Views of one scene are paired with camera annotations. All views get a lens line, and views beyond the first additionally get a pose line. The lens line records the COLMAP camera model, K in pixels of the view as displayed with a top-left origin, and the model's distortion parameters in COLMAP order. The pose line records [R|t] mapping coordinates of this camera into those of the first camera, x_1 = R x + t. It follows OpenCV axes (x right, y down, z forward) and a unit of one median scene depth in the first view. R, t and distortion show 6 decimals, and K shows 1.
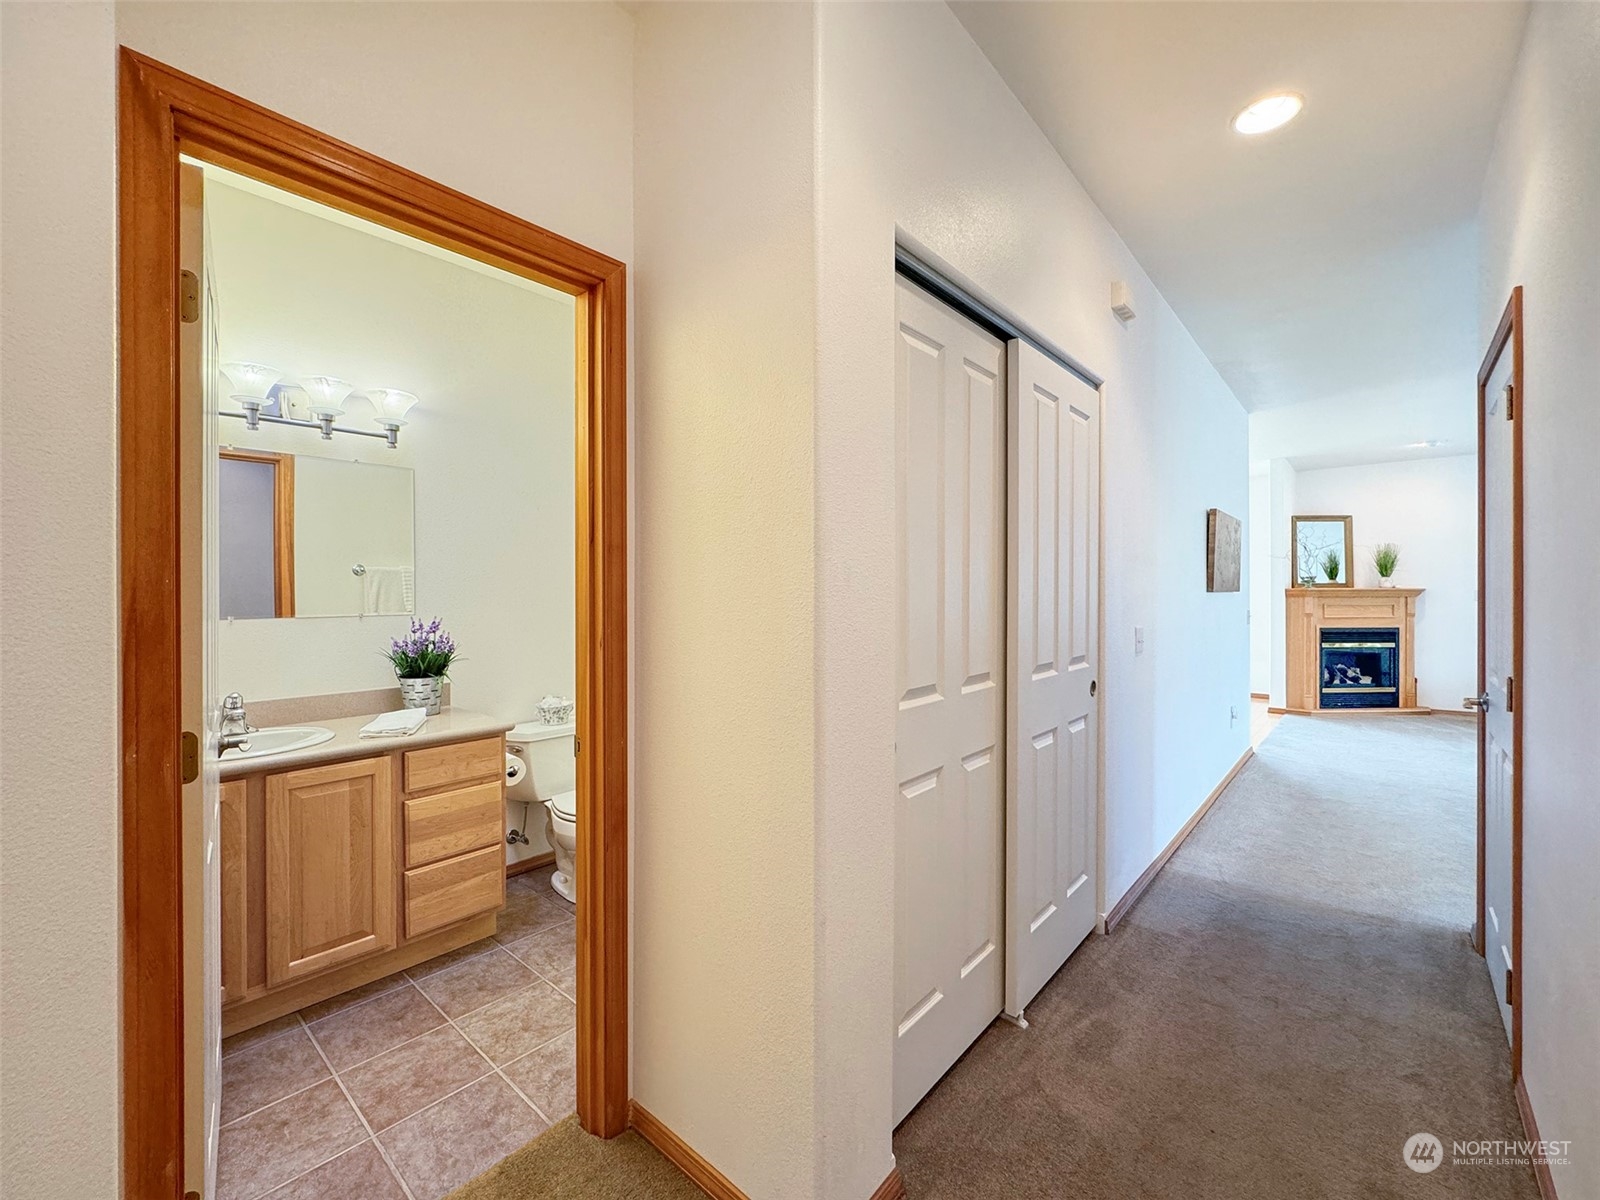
lens RADIAL K [[666.1, 0, 776.5], [0, 666.1, 596.3], [0, 0, 1]] dist [-0.000405, 0.000013]
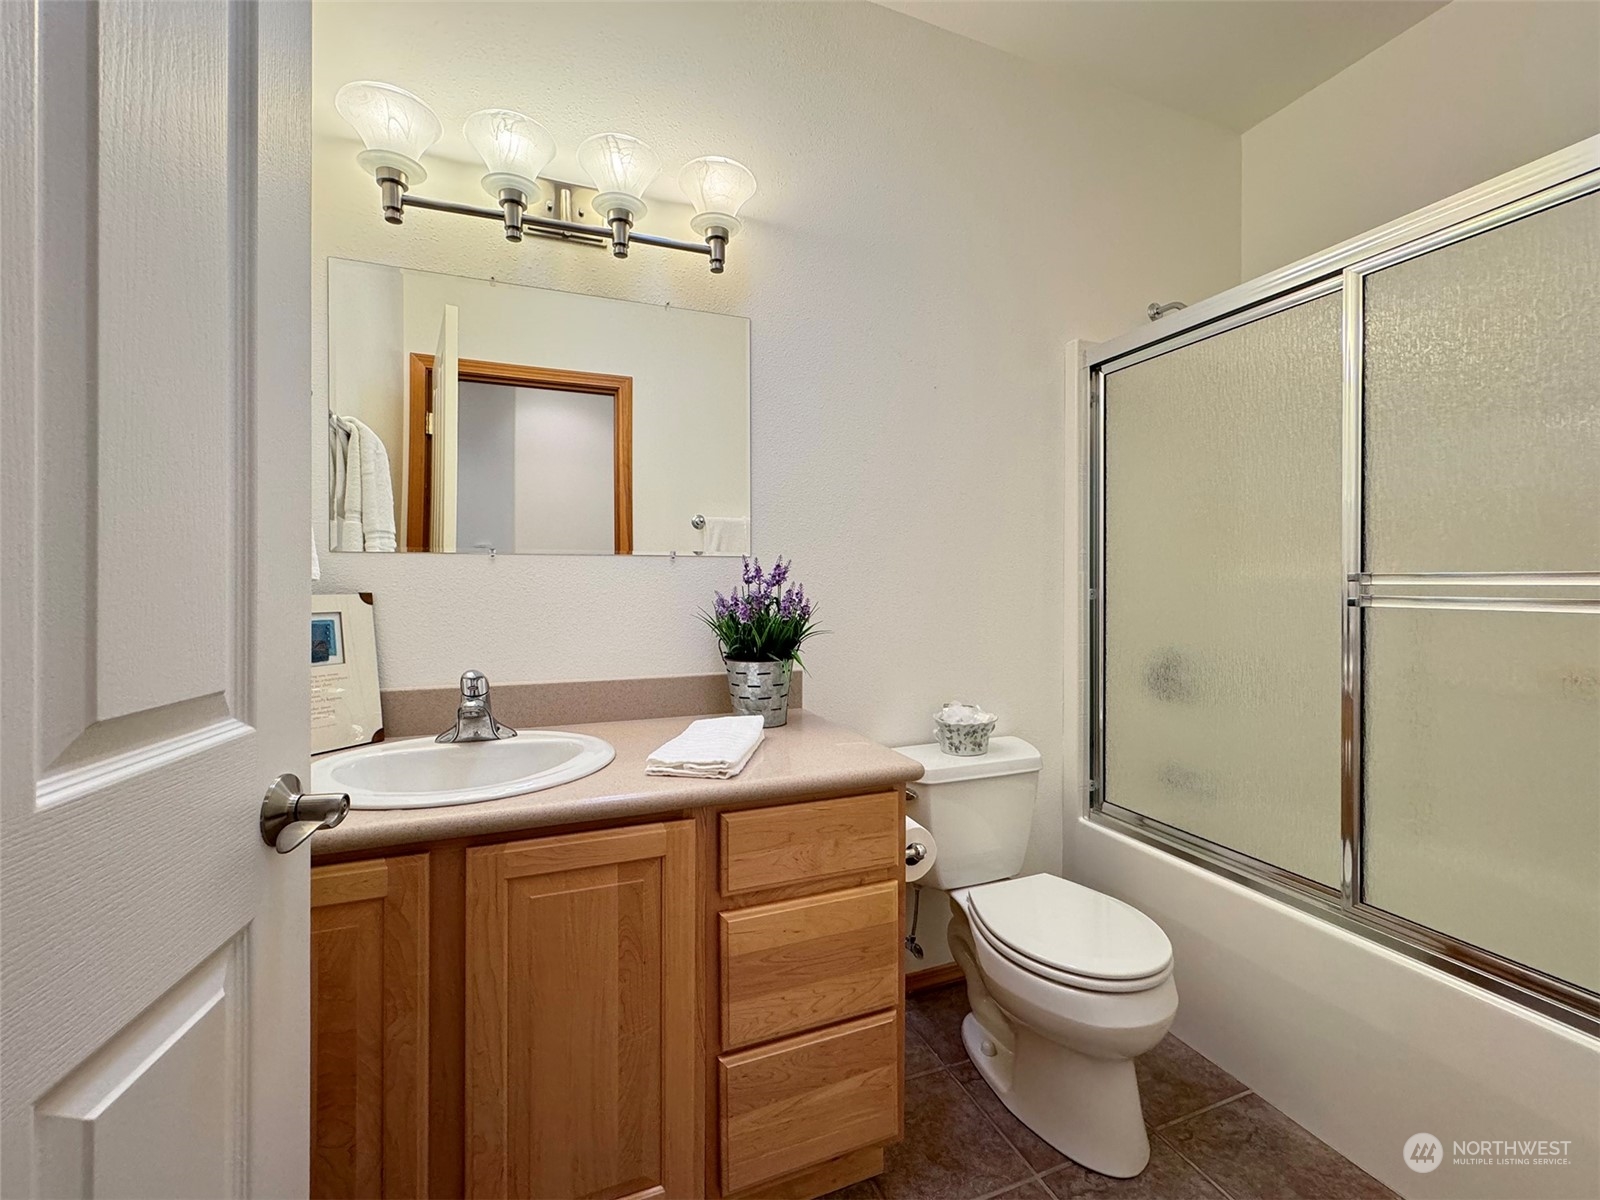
lens RADIAL K [[648.1, 0, 798.3], [0, 648.1, 590.2], [0, 0, 1]] dist [-0.000649, 0.000170]
pose [[0.898832, 0.006010, -0.438252, -0.281654], [-0.004589, 0.999980, 0.004301, 0.064489], [0.438269, -0.001855, 0.898842, 0.561297]]
